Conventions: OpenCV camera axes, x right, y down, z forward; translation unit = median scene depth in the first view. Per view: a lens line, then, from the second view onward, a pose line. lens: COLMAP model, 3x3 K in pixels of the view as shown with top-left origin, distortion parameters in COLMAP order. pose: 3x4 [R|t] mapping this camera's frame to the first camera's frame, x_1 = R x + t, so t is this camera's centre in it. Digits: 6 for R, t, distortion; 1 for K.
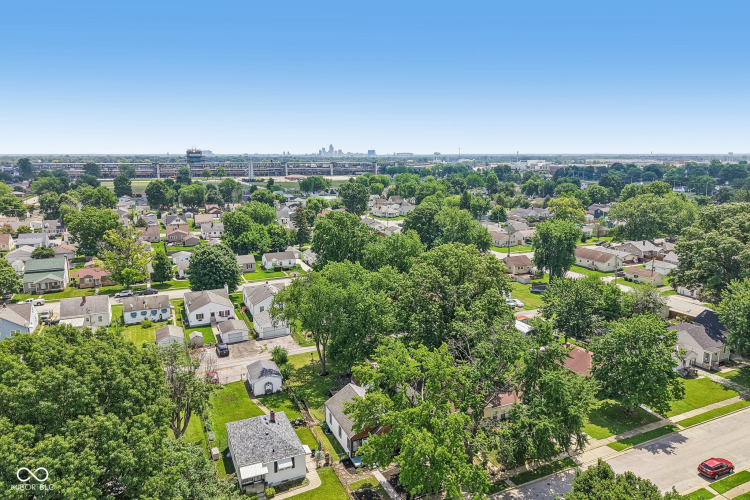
lens RADIAL K [[492.6, 0, 375.0], [0, 492.6, 250.0], [0, 0, 1]] dist [0.008451, -0.002883]
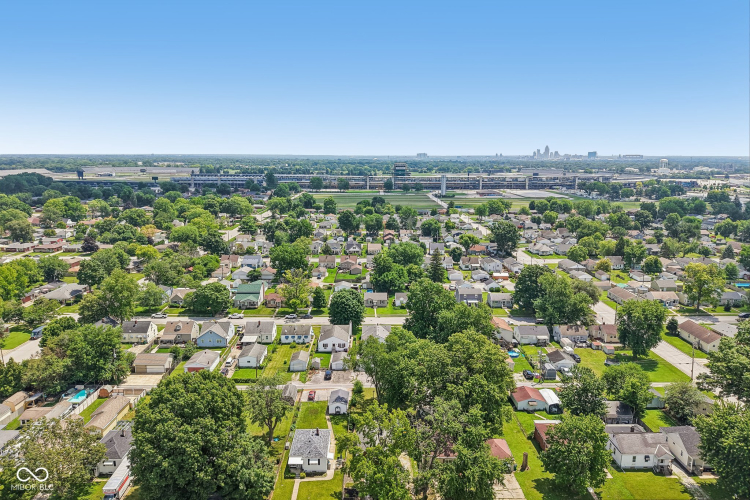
lens RADIAL K [[492.6, 0, 375.0], [0, 492.6, 250.0], [0, 0, 1]] dist [0.008451, -0.002883]
pose [[0.912712, 0.077717, -0.401145, 0.326624], [-0.077310, 0.996858, 0.017227, -0.176237], [0.401224, 0.015289, 0.915852, -0.254281]]
